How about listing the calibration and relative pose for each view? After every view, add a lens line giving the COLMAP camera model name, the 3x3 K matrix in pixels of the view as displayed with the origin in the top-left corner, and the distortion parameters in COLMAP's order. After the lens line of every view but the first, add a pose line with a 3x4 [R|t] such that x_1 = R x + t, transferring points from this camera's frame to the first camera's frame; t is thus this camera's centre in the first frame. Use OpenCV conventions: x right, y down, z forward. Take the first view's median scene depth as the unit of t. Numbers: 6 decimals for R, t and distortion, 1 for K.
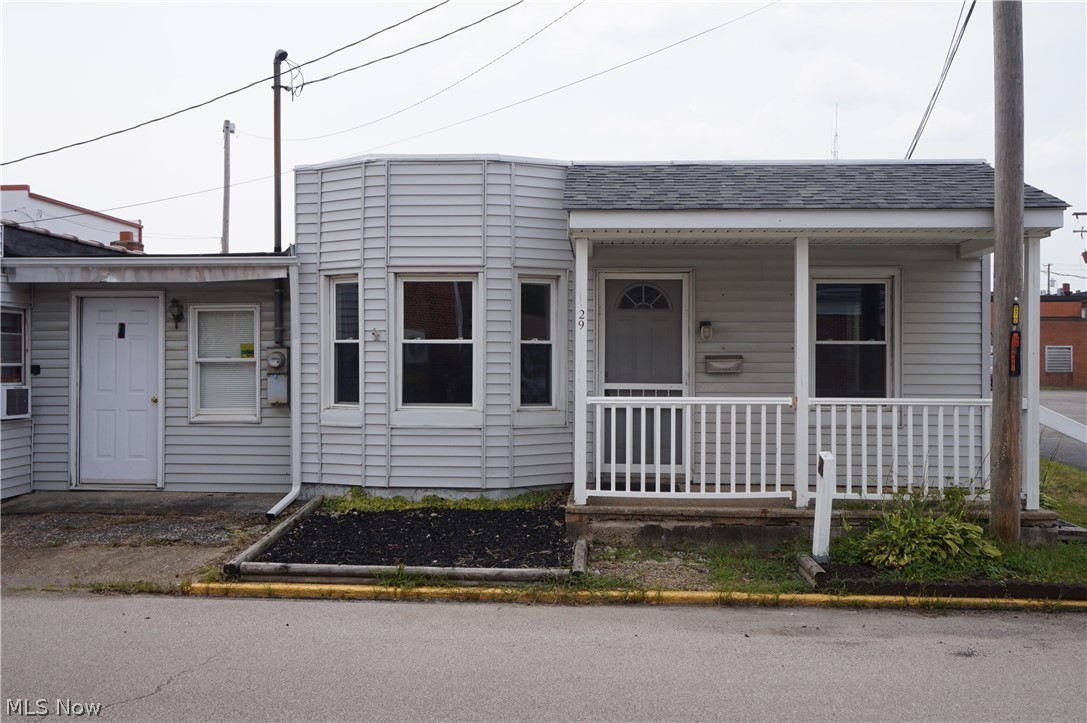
lens RADIAL K [[1014.4, 0, 543.3], [0, 1014.4, 367.3], [0, 0, 1]] dist [-0.008048, 0.000000]
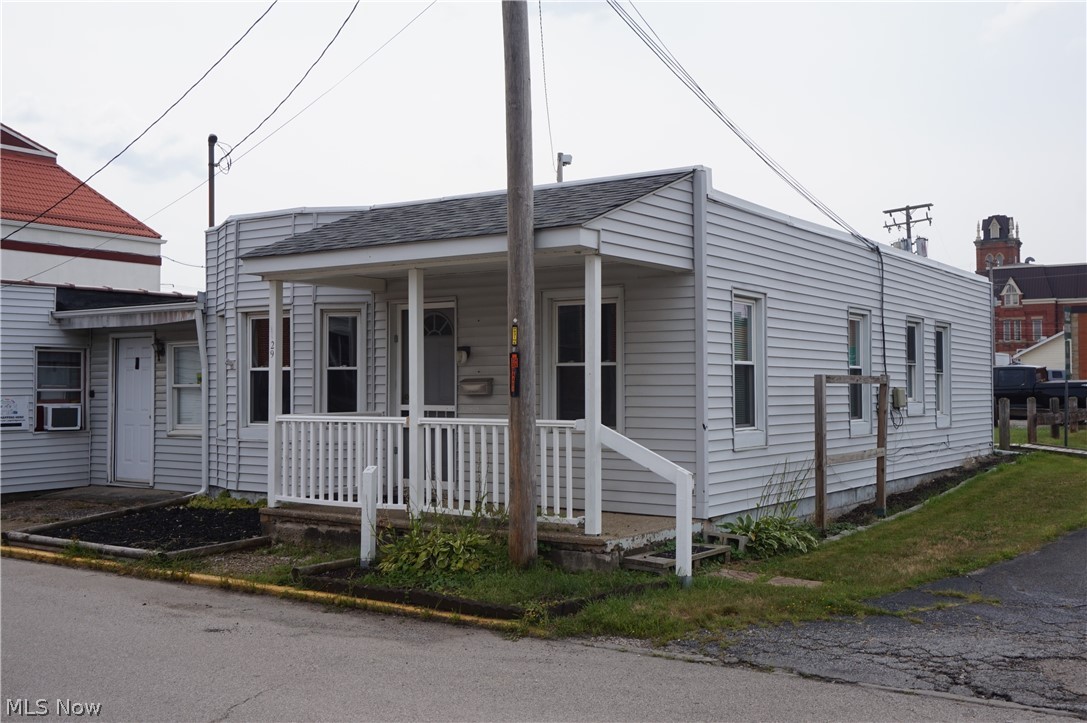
lens RADIAL K [[1139.4, 0, 543.8], [0, 1139.4, 357.9], [0, 0, 1]] dist [0.008857, 0.000000]
pose [[0.851805, -0.018906, -0.523518, 0.847781], [0.002477, 0.999483, -0.032064, 0.005100], [0.523854, 0.026015, 0.851411, 0.033795]]
